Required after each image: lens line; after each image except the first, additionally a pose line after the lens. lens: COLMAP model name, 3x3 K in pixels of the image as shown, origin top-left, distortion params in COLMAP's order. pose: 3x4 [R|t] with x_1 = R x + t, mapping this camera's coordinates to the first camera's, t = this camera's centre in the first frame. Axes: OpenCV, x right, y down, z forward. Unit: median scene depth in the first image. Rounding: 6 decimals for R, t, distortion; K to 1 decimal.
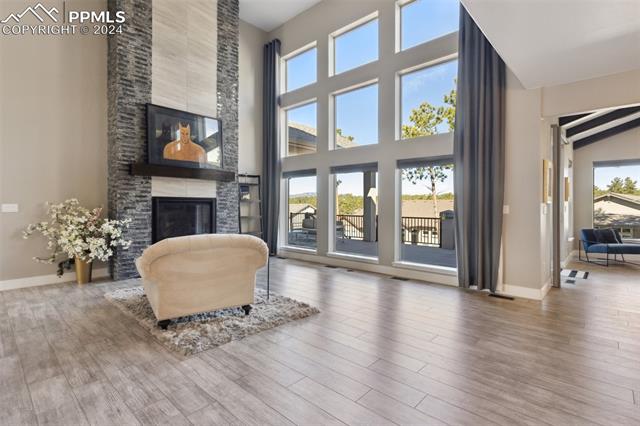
lens RADIAL K [[307.5, 0, 311.4], [0, 307.5, 206.3], [0, 0, 1]] dist [0.001167, 0.002370]
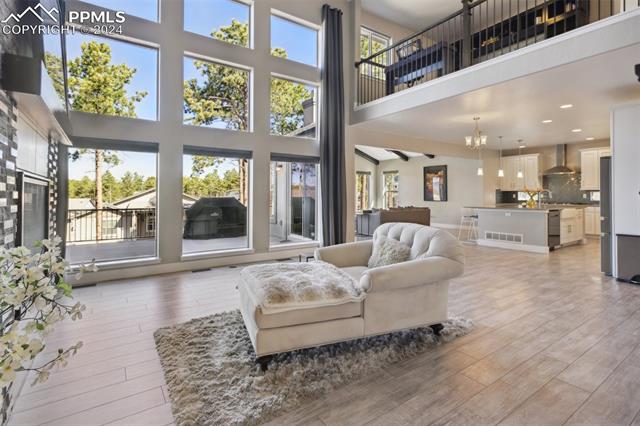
lens RADIAL K [[307.5, 0, 317.1], [0, 307.5, 193.9], [0, 0, 1]] dist [0.001167, 0.002370]
pose [[0.231900, 0.000468, 0.972739, -0.662637], [0.006529, 0.999977, -0.002038, -0.001817], [-0.972718, 0.006824, 0.231892, 0.524619]]
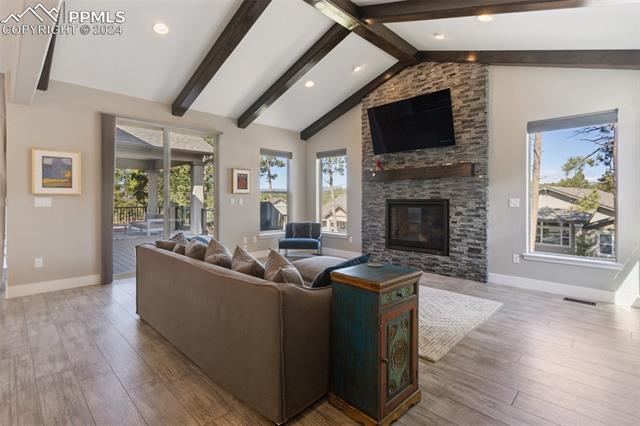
lens RADIAL K [[307.5, 0, 324.2], [0, 307.5, 197.9], [0, 0, 1]] dist [0.001167, 0.002370]
pose [[0.999589, -0.000643, -0.028643, 1.161119], [0.000338, 0.999943, -0.010664, 0.006695], [0.028649, 0.010650, 0.999533, 0.056732]]
